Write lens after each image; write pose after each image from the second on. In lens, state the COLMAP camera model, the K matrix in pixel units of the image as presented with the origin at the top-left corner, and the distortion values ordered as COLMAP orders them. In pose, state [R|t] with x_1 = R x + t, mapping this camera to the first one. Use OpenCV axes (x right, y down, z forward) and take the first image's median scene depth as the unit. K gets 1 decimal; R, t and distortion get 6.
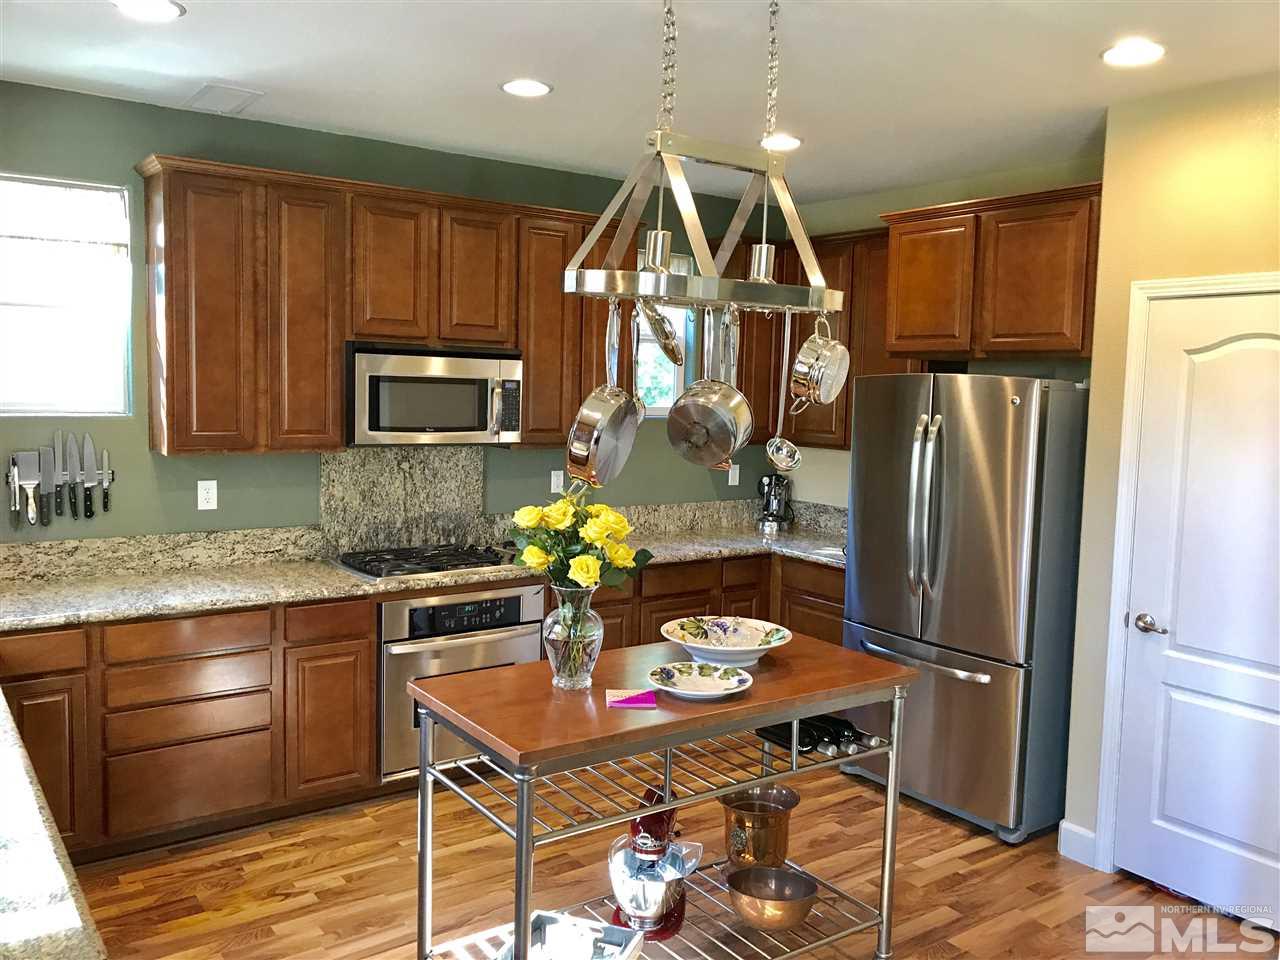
lens RADIAL K [[1064.0, 0, 655.0], [0, 1064.0, 464.7], [0, 0, 1]] dist [0.011428, -0.009934]
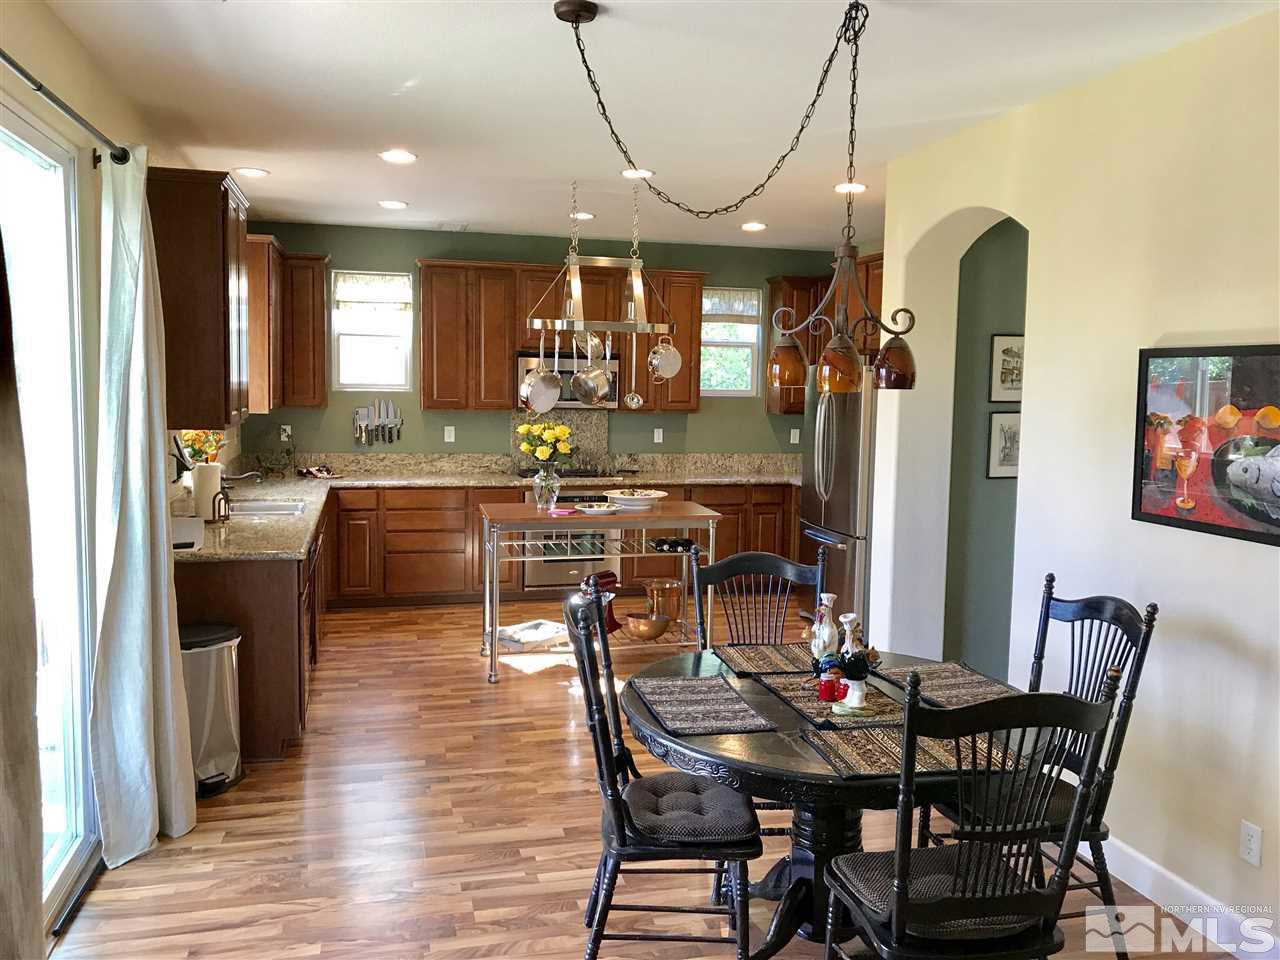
lens RADIAL K [[1064.0, 0, 655.0], [0, 1064.0, 464.7], [0, 0, 1]] dist [0.011428, -0.009934]
pose [[0.931943, 0.022452, -0.361910, 0.632183], [-0.023805, 0.999716, 0.000721, 0.076829], [0.361823, 0.007943, 0.932213, -0.650369]]
